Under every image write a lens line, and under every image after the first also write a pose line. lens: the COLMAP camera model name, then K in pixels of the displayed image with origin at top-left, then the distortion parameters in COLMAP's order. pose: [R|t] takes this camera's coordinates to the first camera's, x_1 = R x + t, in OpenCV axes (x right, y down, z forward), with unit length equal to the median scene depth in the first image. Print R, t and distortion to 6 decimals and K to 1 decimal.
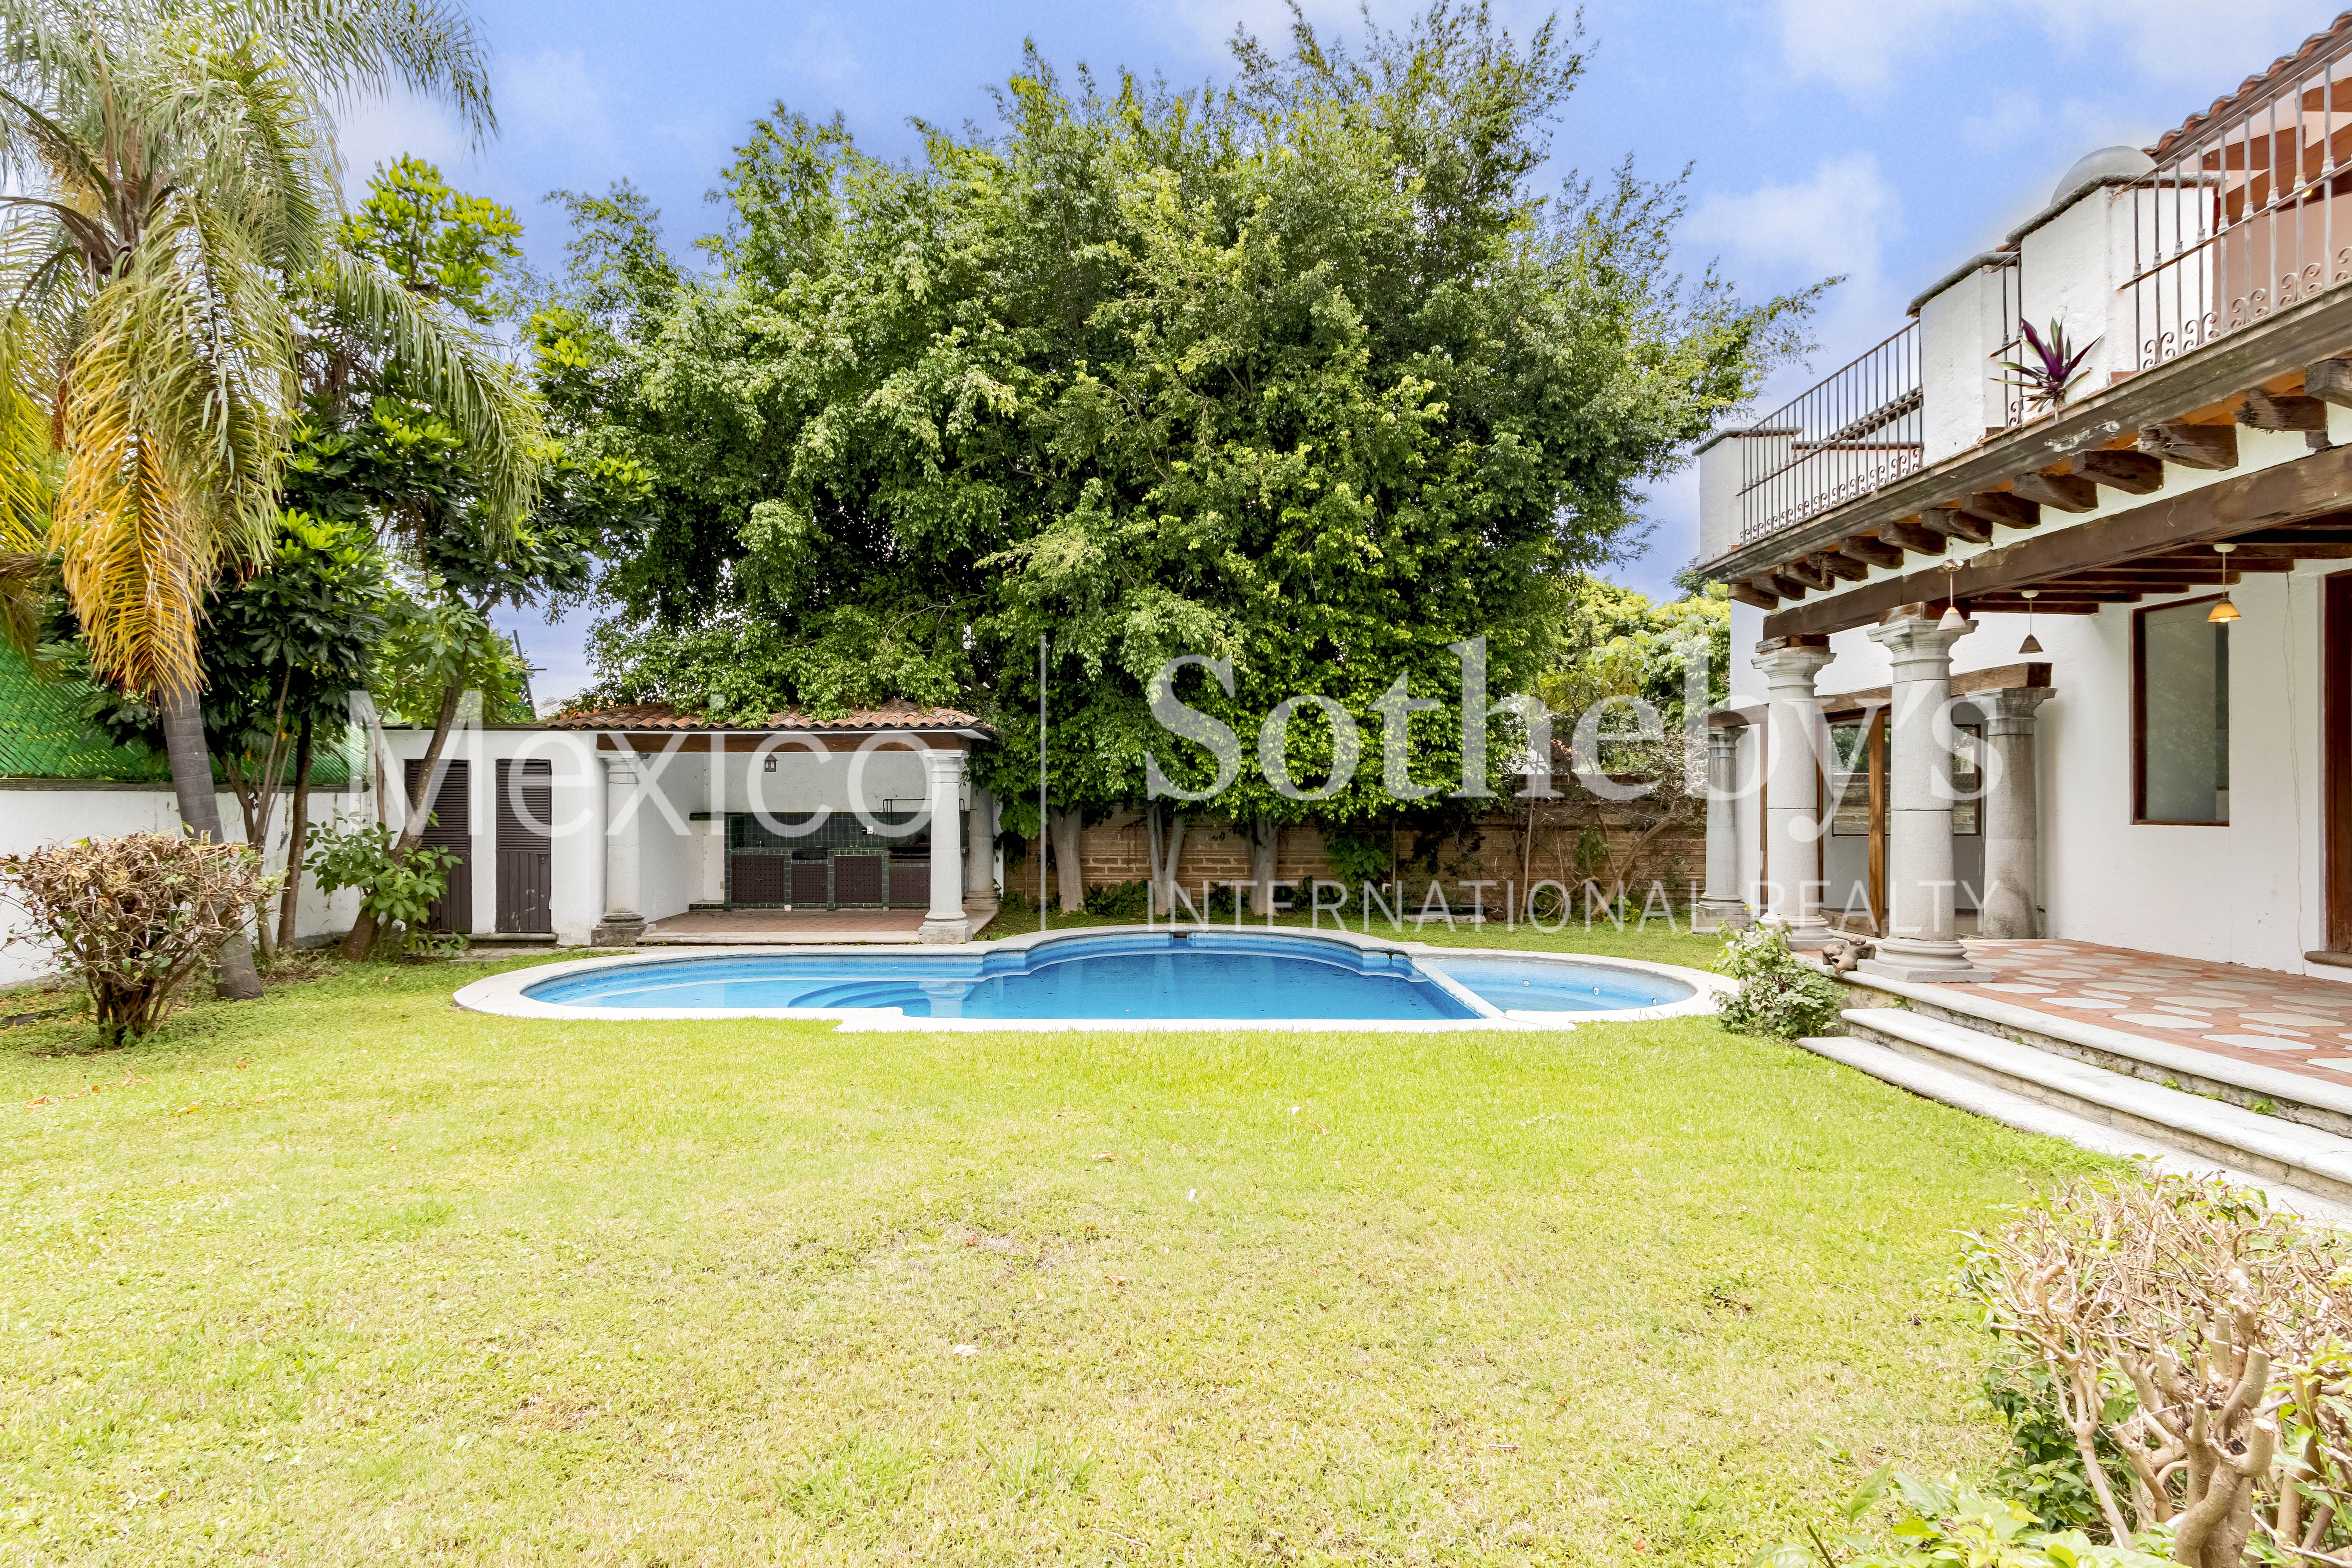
lens RADIAL K [[1211.9, 0, 1176.0], [0, 1211.9, 784.0], [0, 0, 1]] dist [-0.000644, -0.000361]
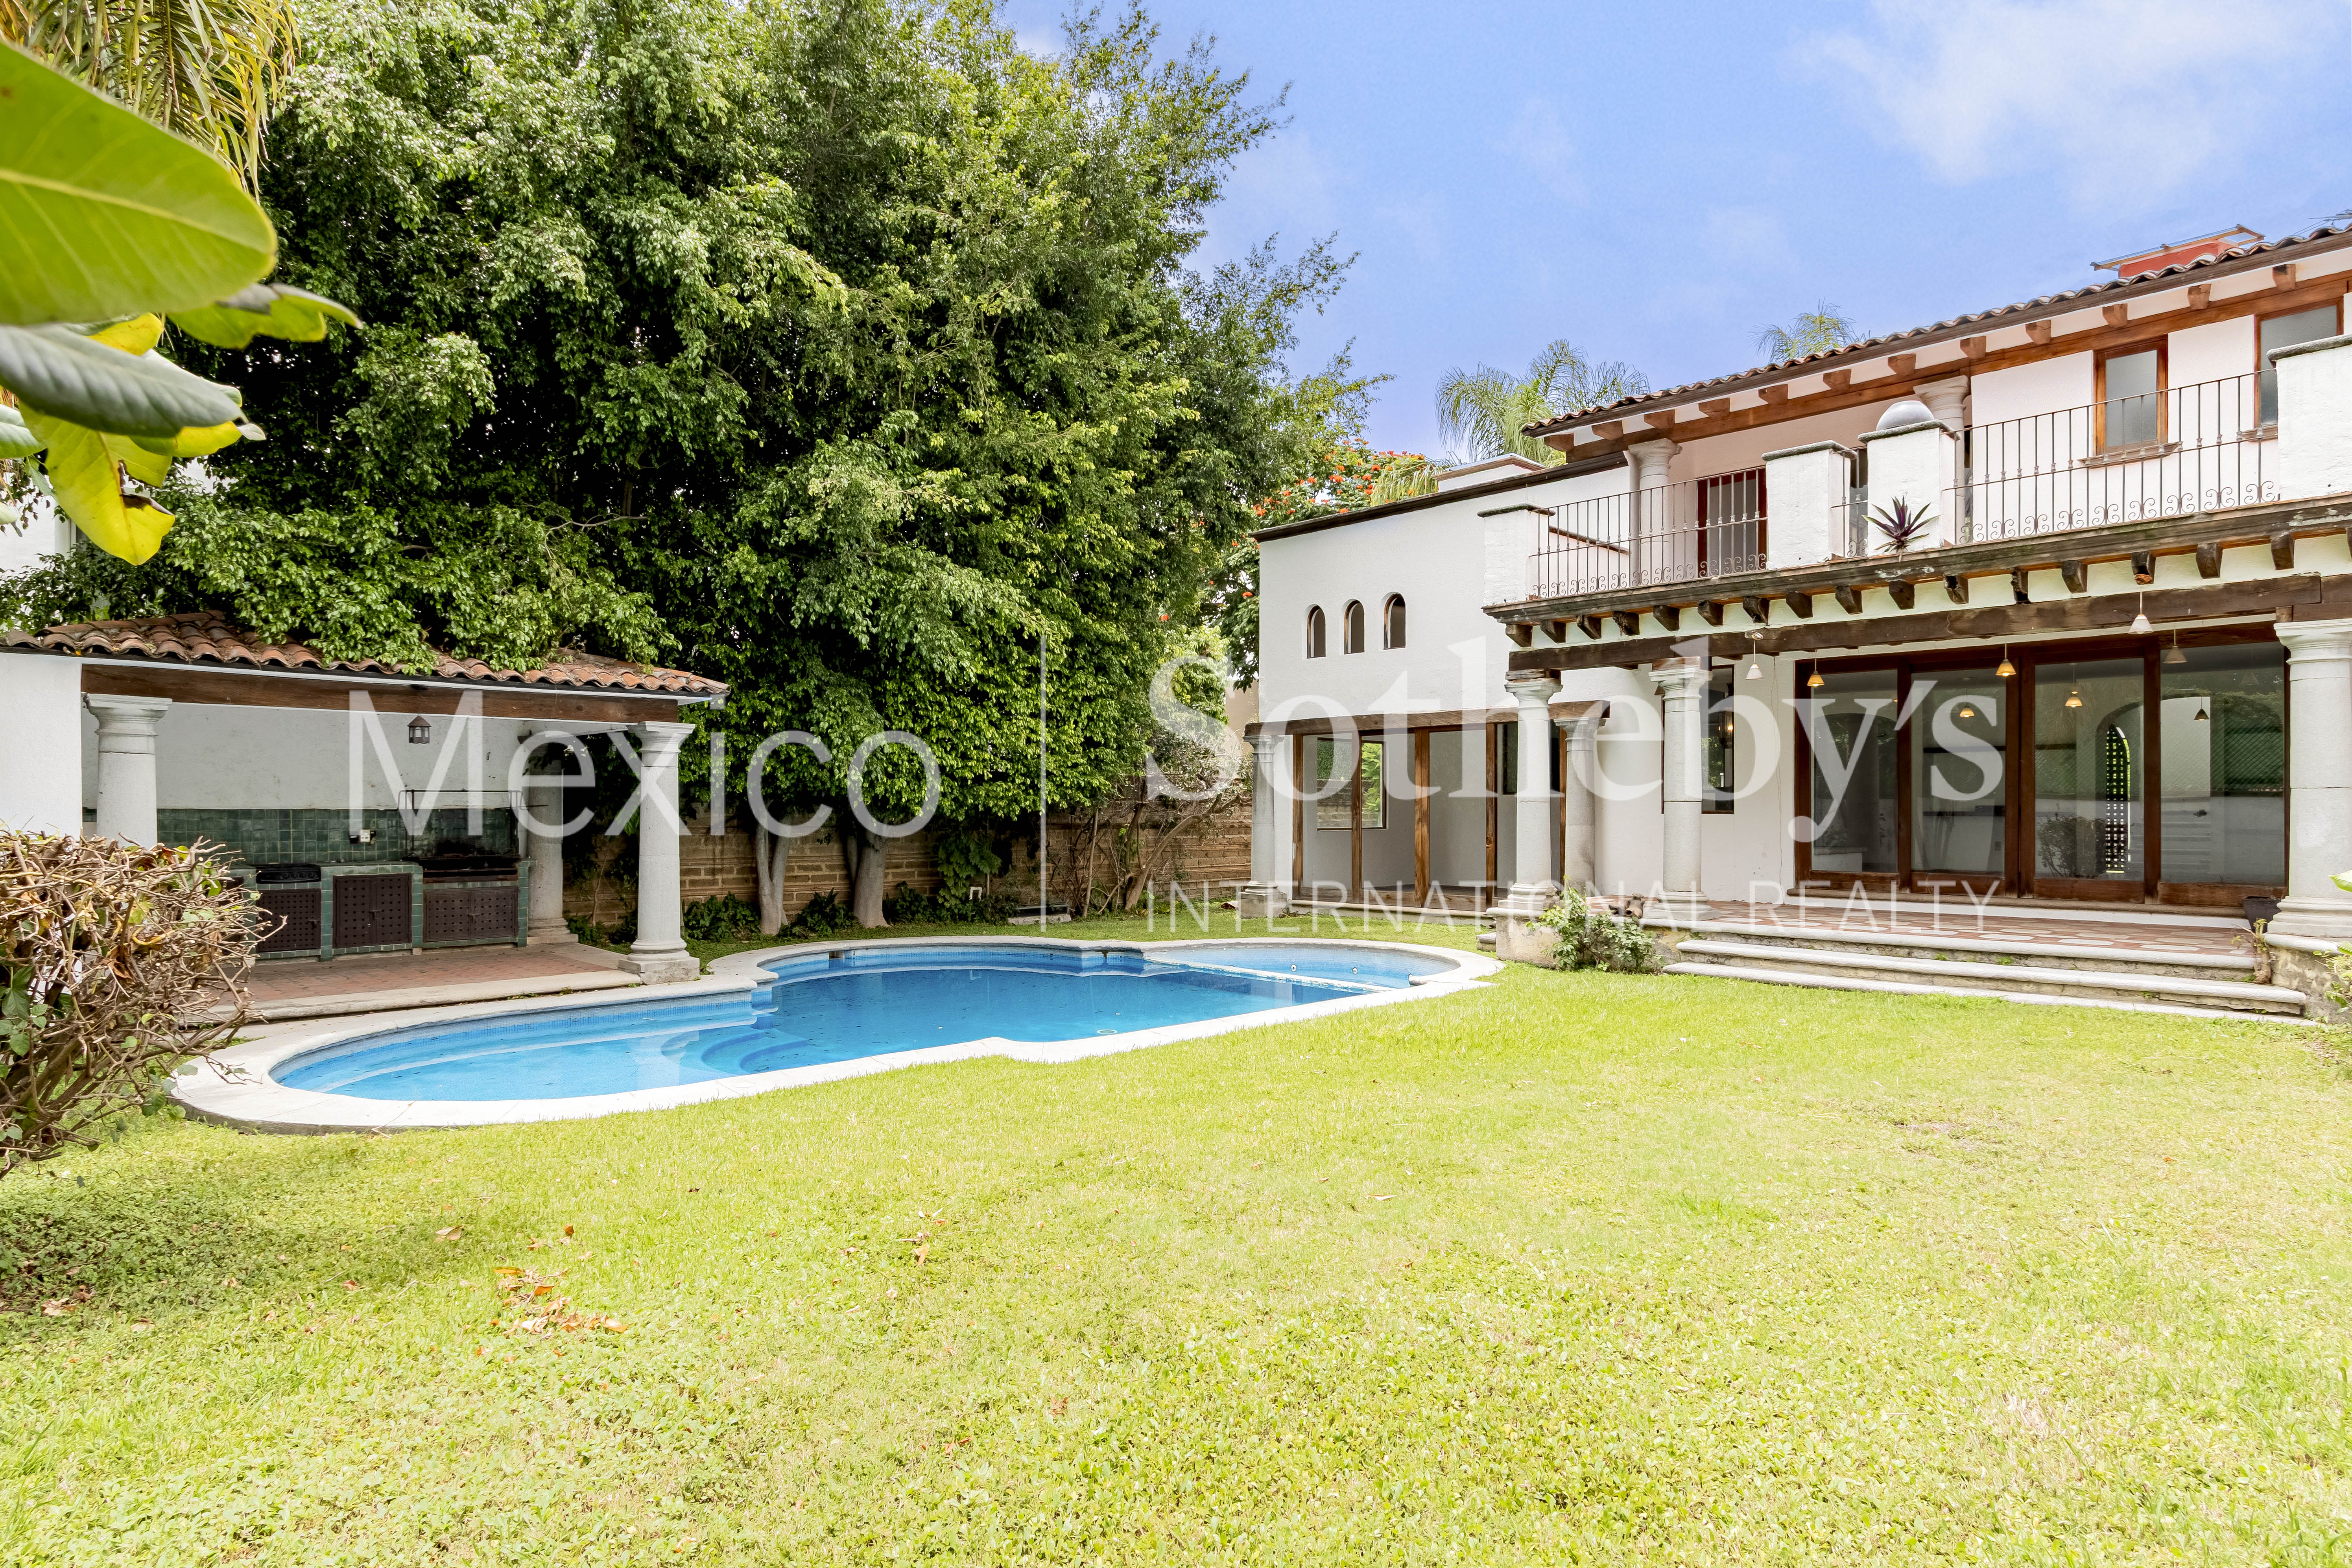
lens RADIAL K [[1355.8, 0, 1167.5], [0, 1355.8, 800.9], [0, 0, 1]] dist [-0.000948, -0.000919]
pose [[0.692036, 0.008048, 0.721819, -0.591613], [-0.011419, 0.999935, -0.000200, 0.017197], [-0.721773, -0.008104, 0.692082, 0.204761]]
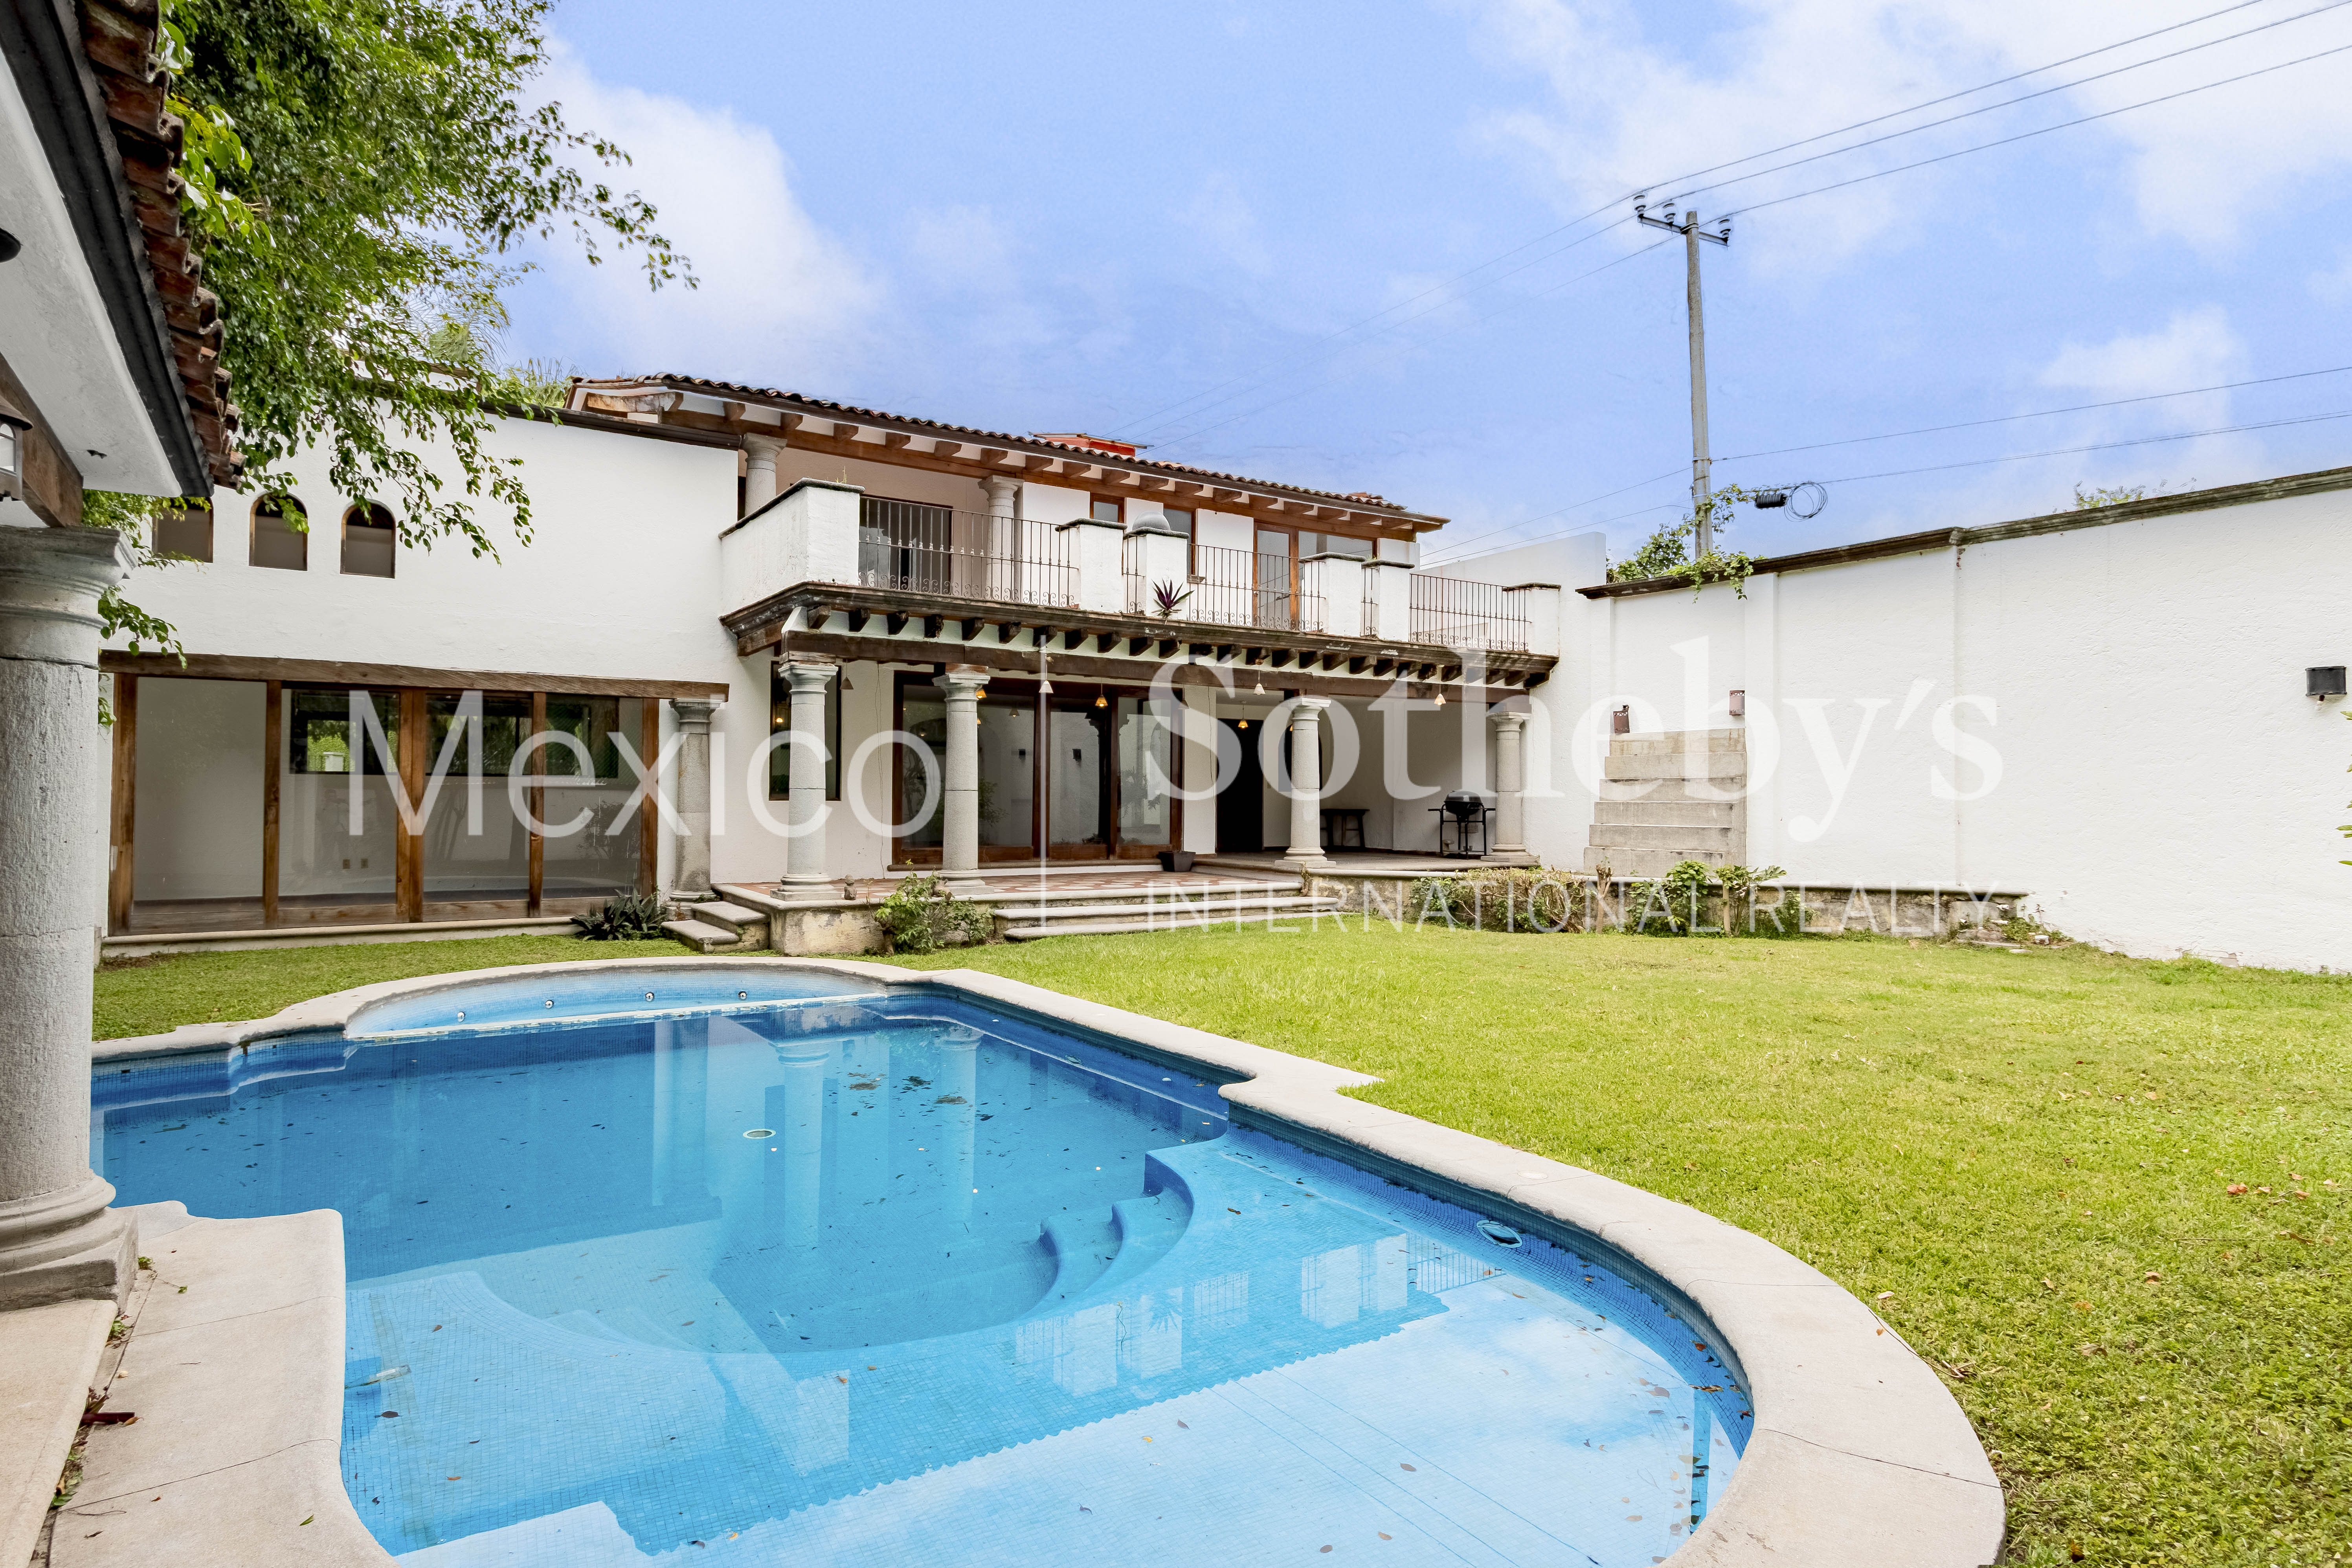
lens RADIAL K [[1214.6, 0, 1176.0], [0, 1214.6, 784.0], [0, 0, 1]] dist [0.000760, -0.000051]
pose [[-0.597956, 0.007093, 0.801497, -0.532918], [-0.016232, 0.999649, -0.020957, 0.025904], [-0.801364, -0.025542, -0.597631, 1.089244]]
